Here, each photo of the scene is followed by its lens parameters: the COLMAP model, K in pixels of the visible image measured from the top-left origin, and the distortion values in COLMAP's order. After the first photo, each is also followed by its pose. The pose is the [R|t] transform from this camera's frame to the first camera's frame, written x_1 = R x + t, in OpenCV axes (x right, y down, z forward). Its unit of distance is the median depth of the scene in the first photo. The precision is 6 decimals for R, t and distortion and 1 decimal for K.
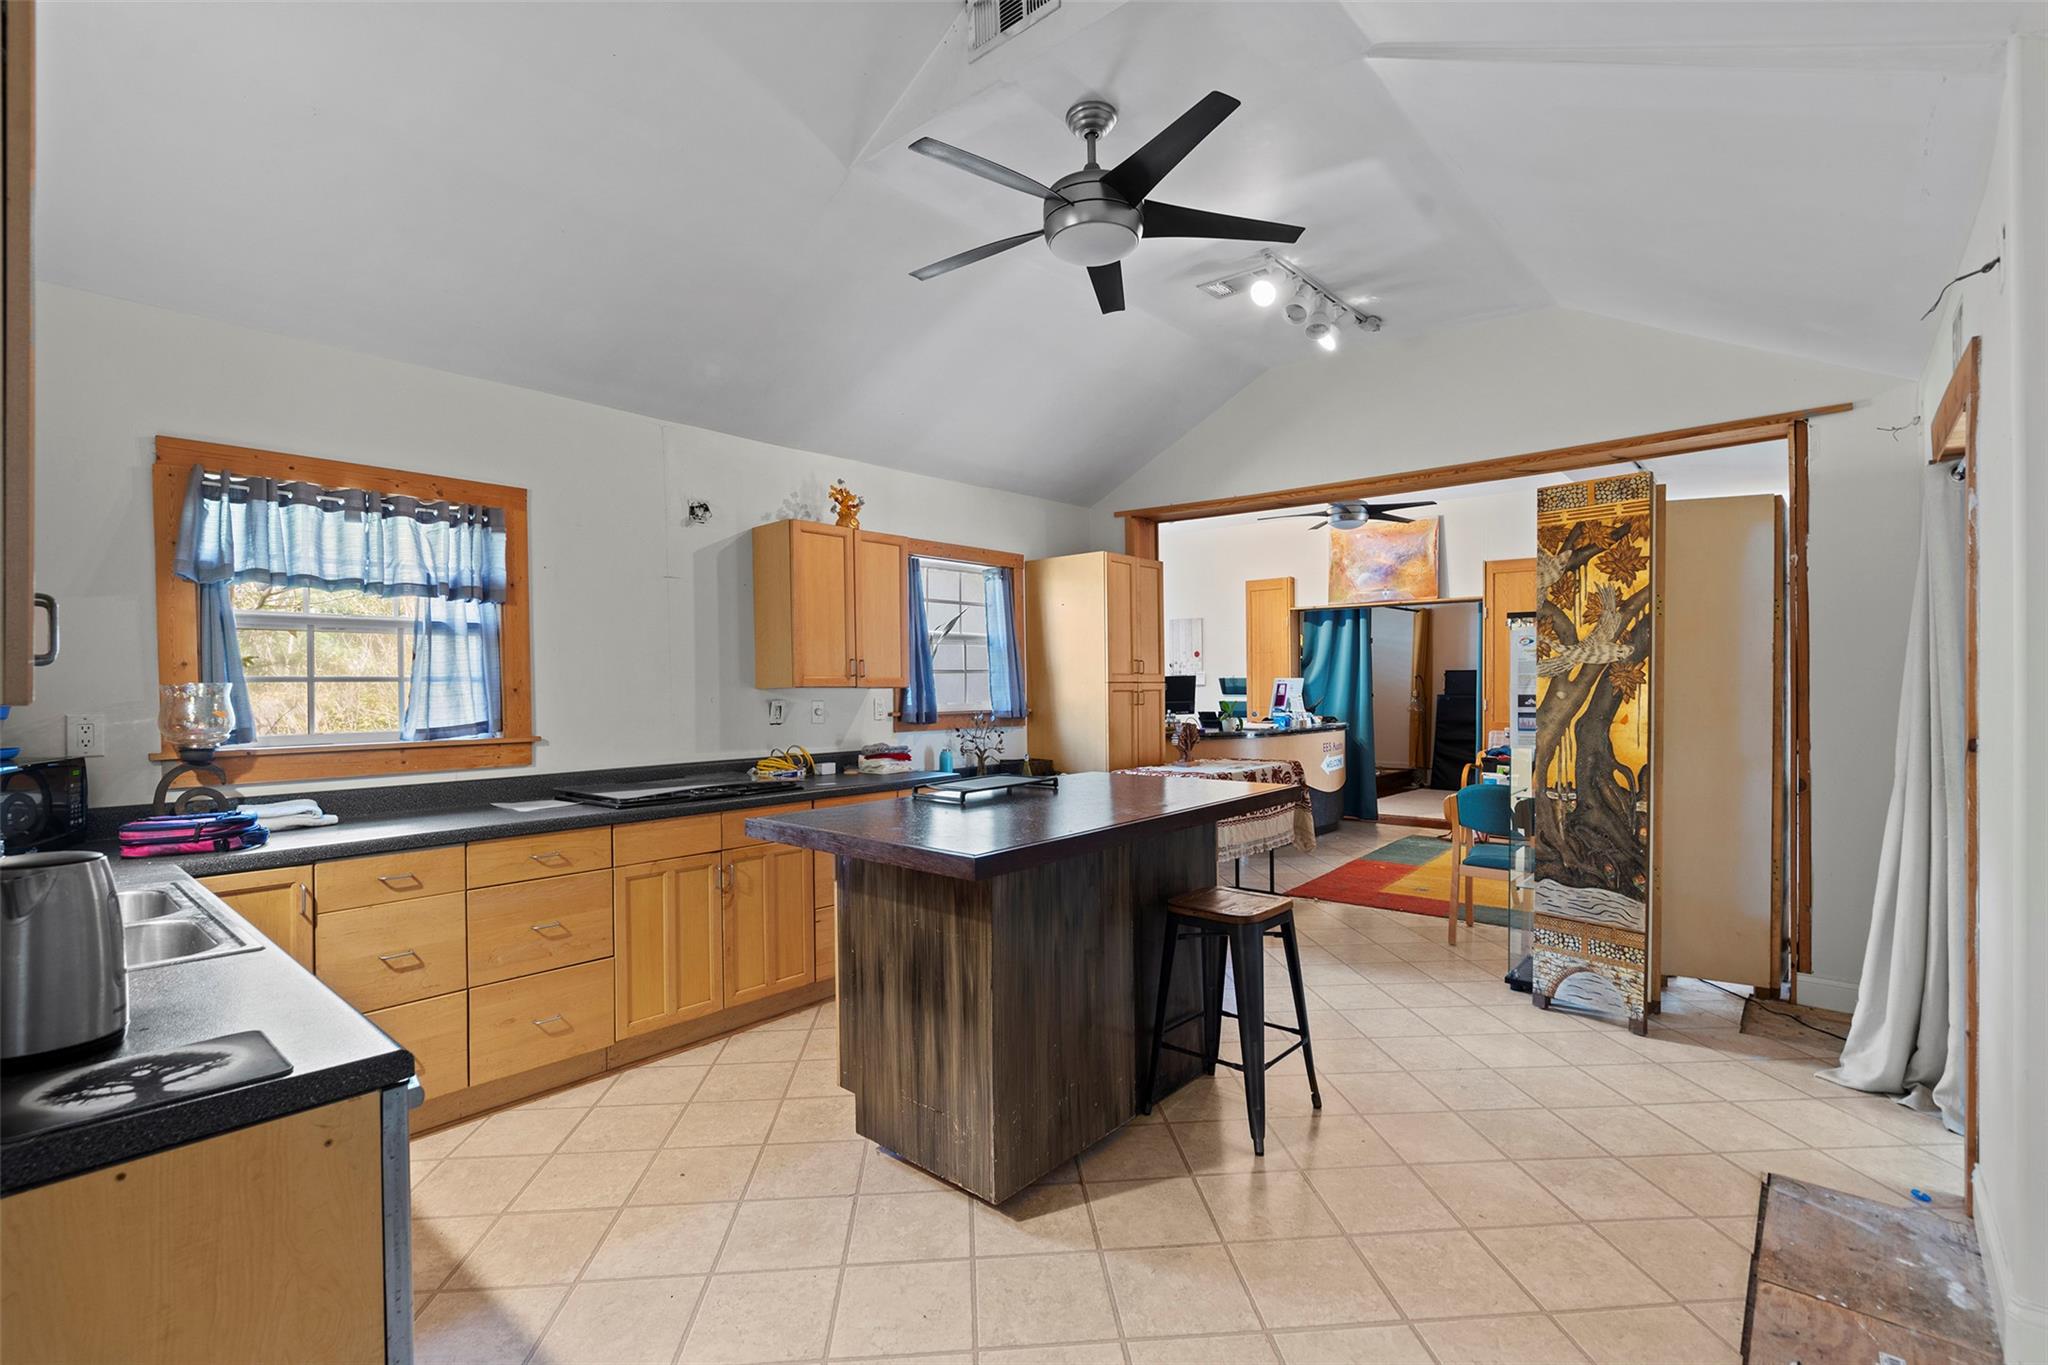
lens RADIAL K [[926.1, 0, 1018.0], [0, 926.1, 697.1], [0, 0, 1]] dist [-0.004944, 0.002248]
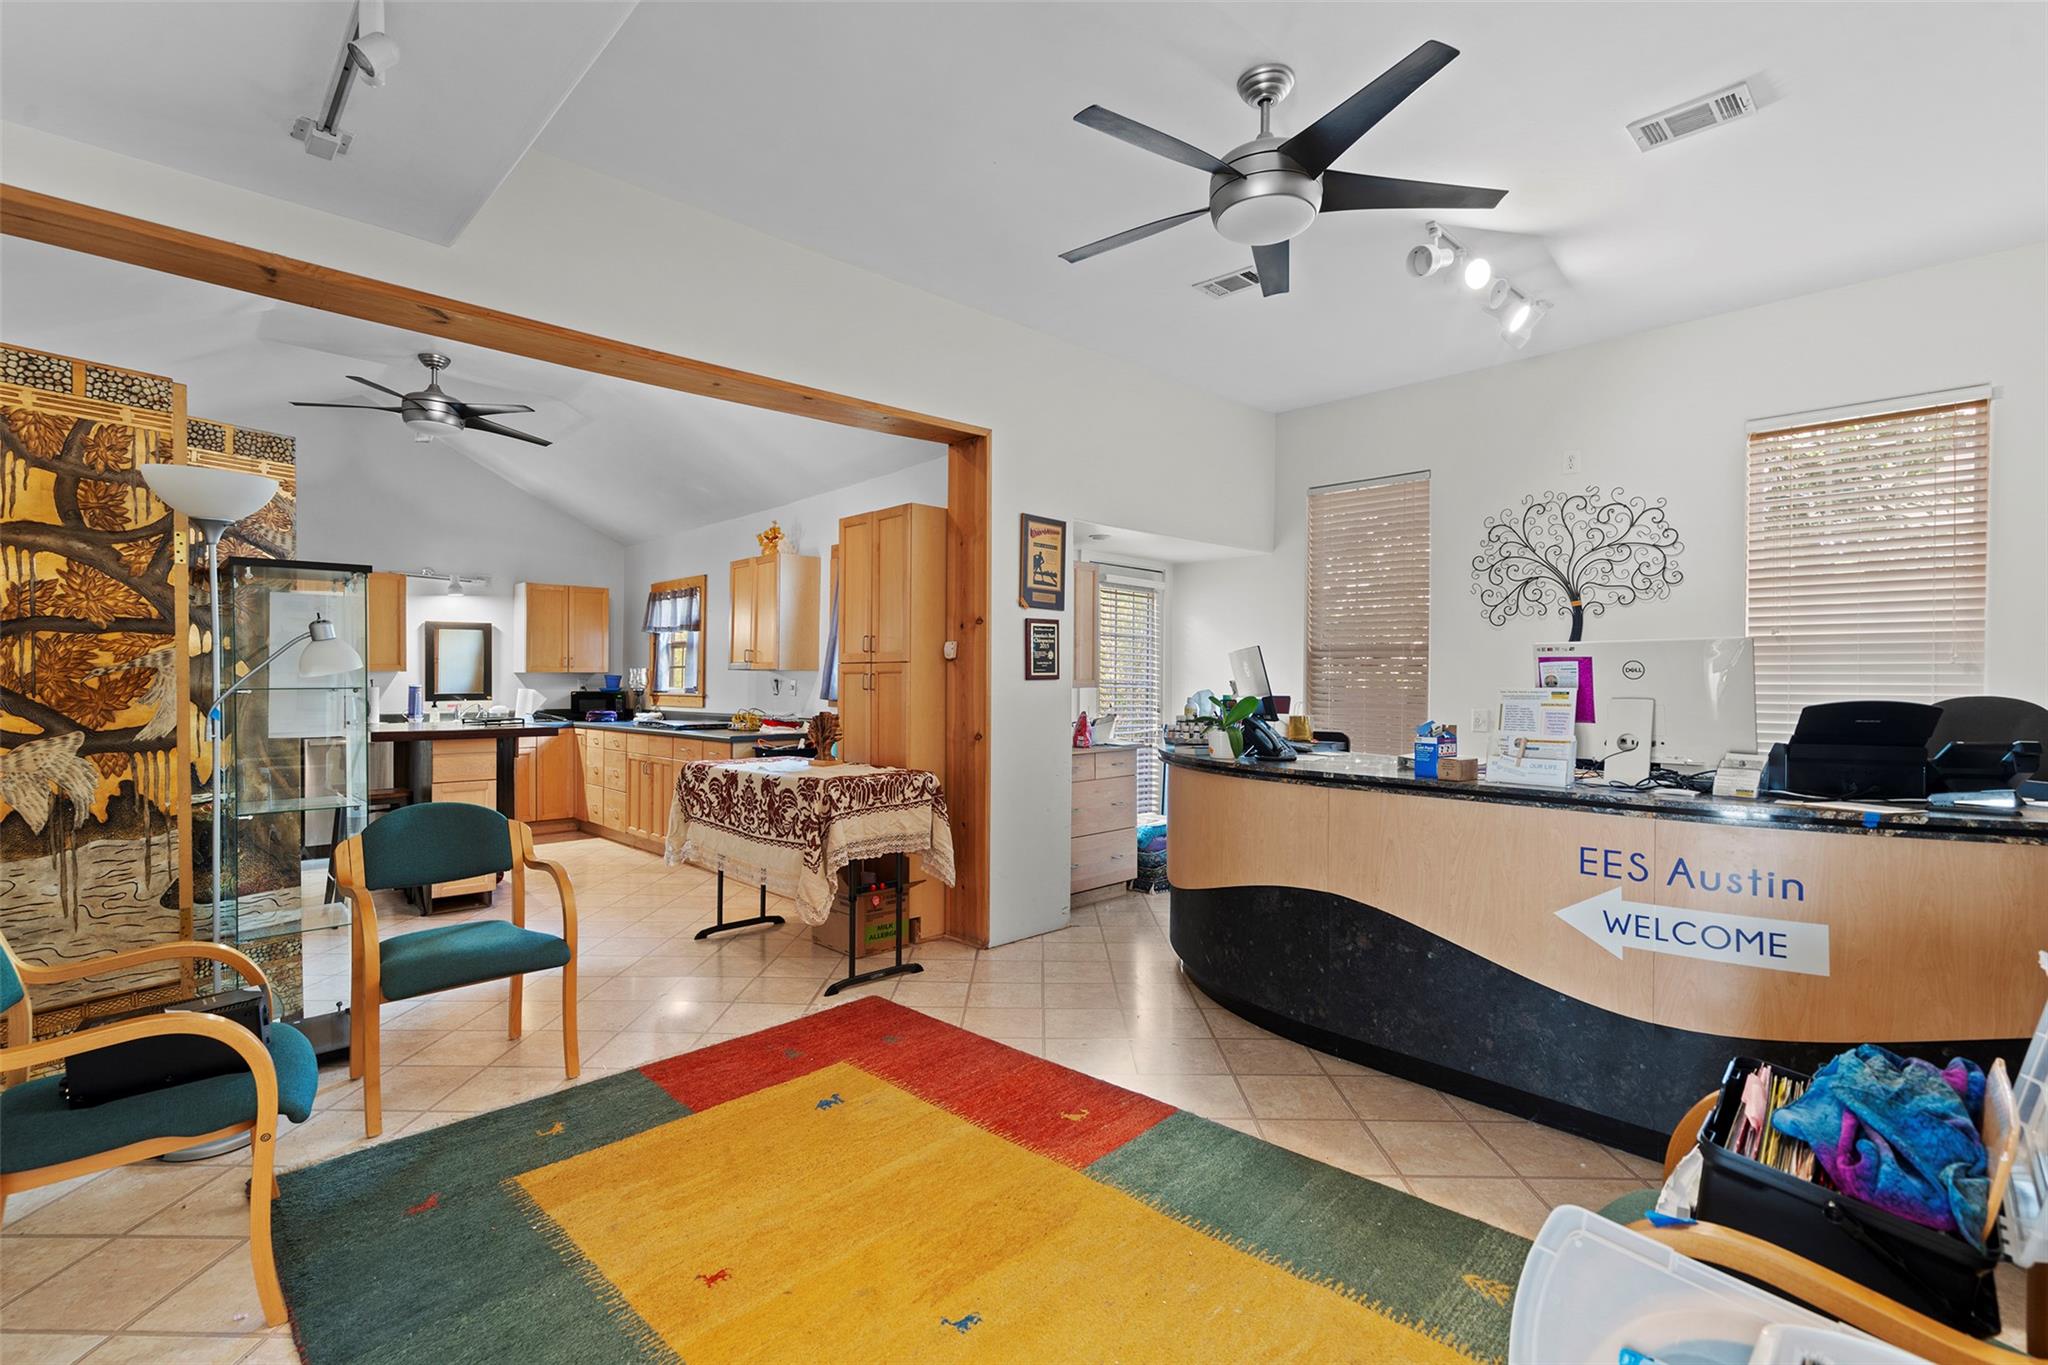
lens RADIAL K [[926.1, 0, 1017.4], [0, 926.1, 682.0], [0, 0, 1]] dist [-0.004944, 0.002248]
pose [[-0.088586, 0.007855, -0.996038, 1.512000], [-0.014174, 0.999858, 0.009146, -0.012418], [0.995968, 0.014928, -0.088462, 1.931787]]
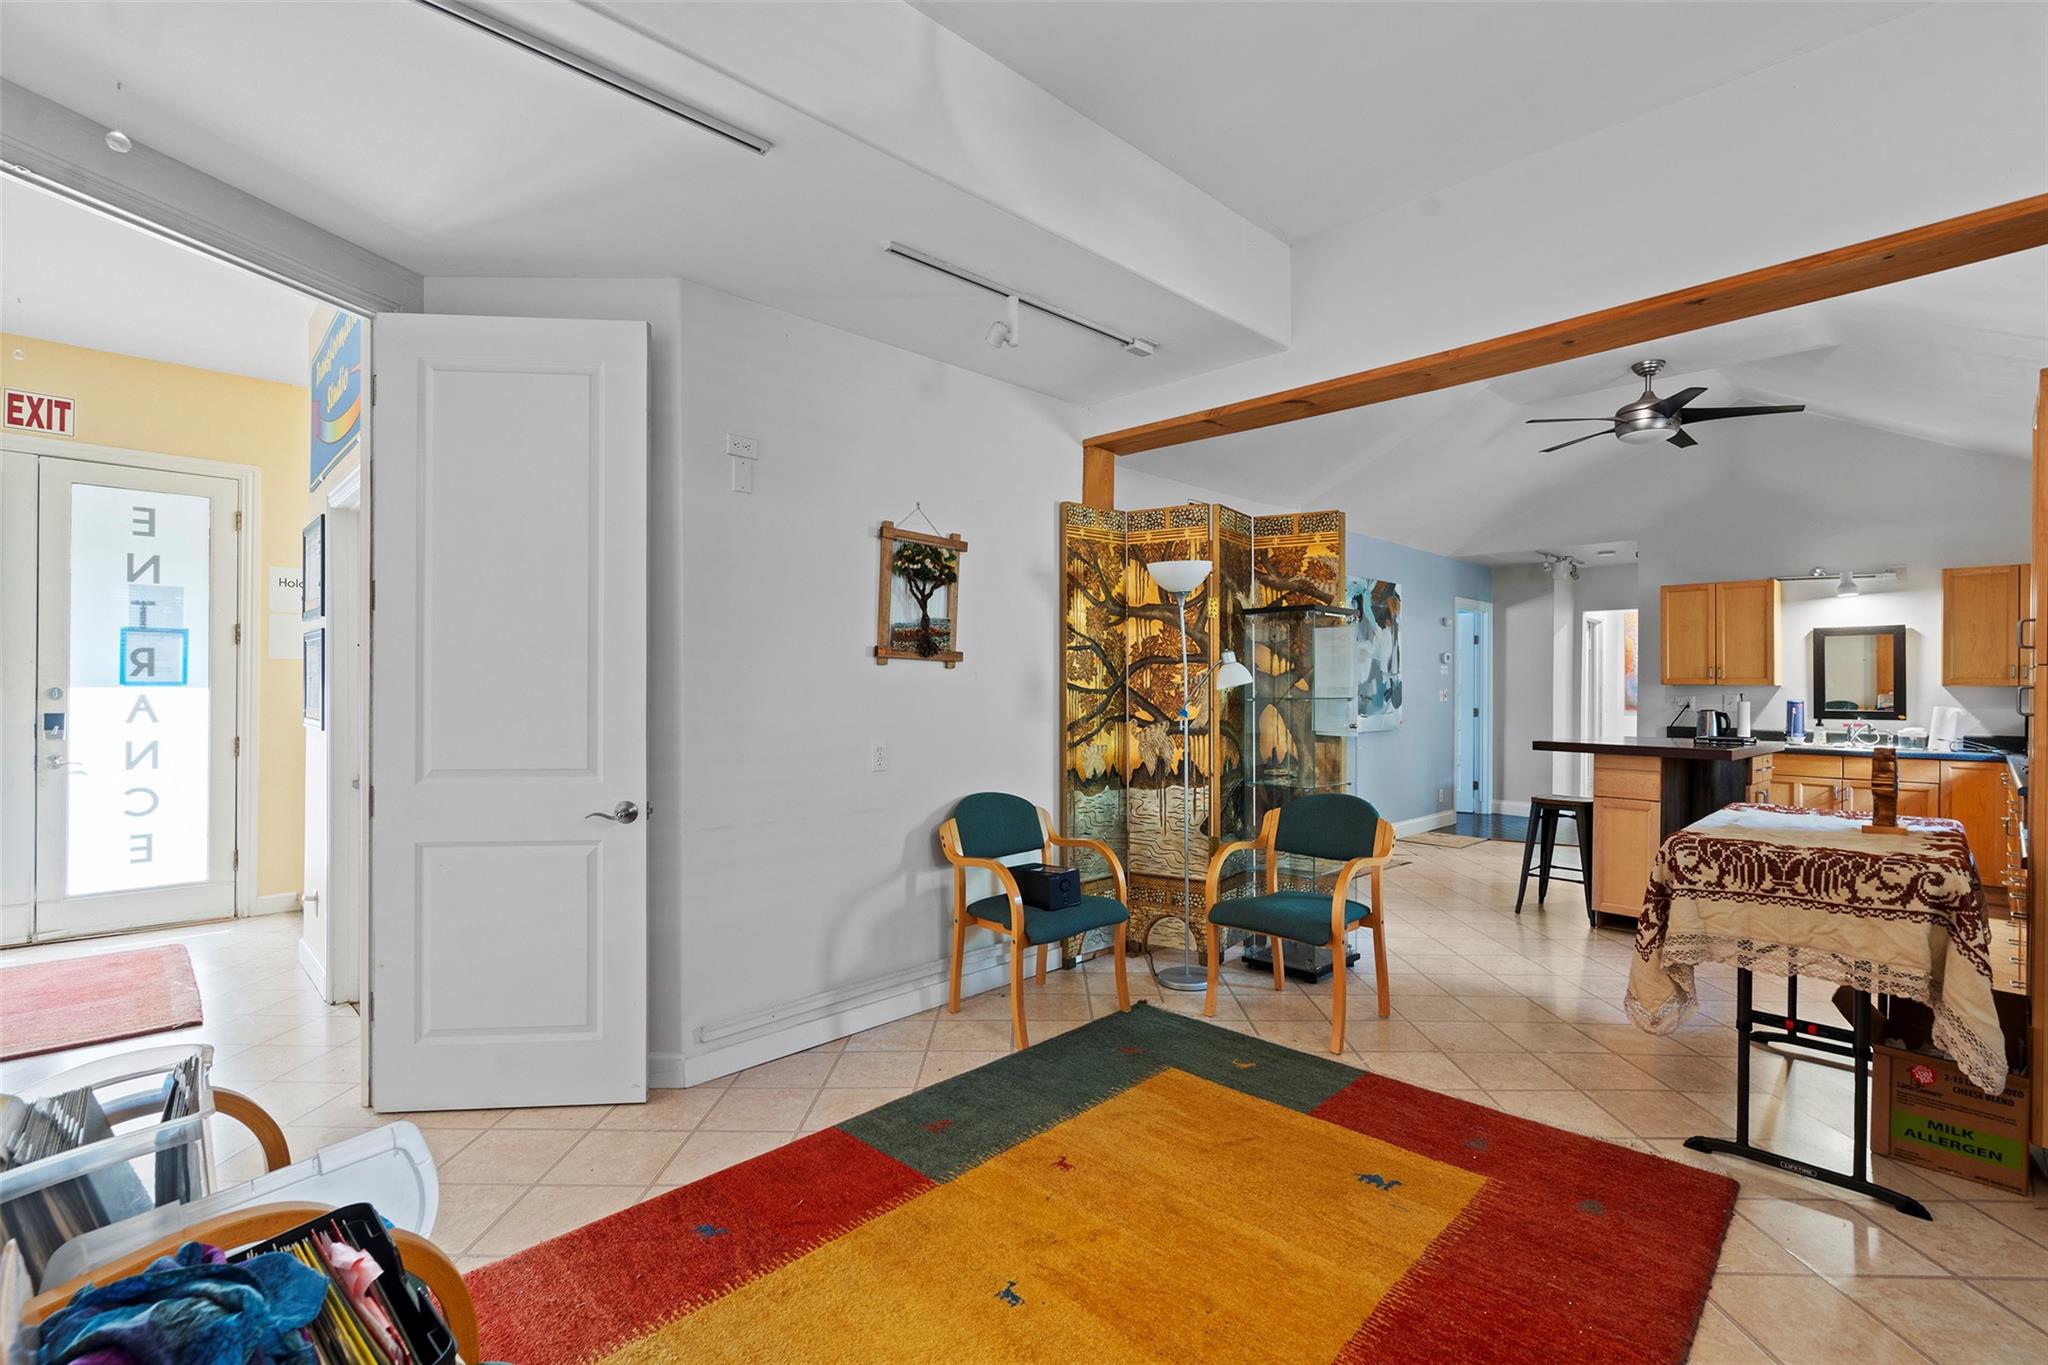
lens RADIAL K [[926.1, 0, 1023.5], [0, 926.1, 681.3], [0, 0, 1]] dist [-0.004944, 0.002248]
pose [[-0.996331, 0.000449, 0.085581, 0.947049], [0.001030, 0.999977, 0.006754, -0.019473], [-0.085576, 0.006818, -0.996308, 2.408964]]
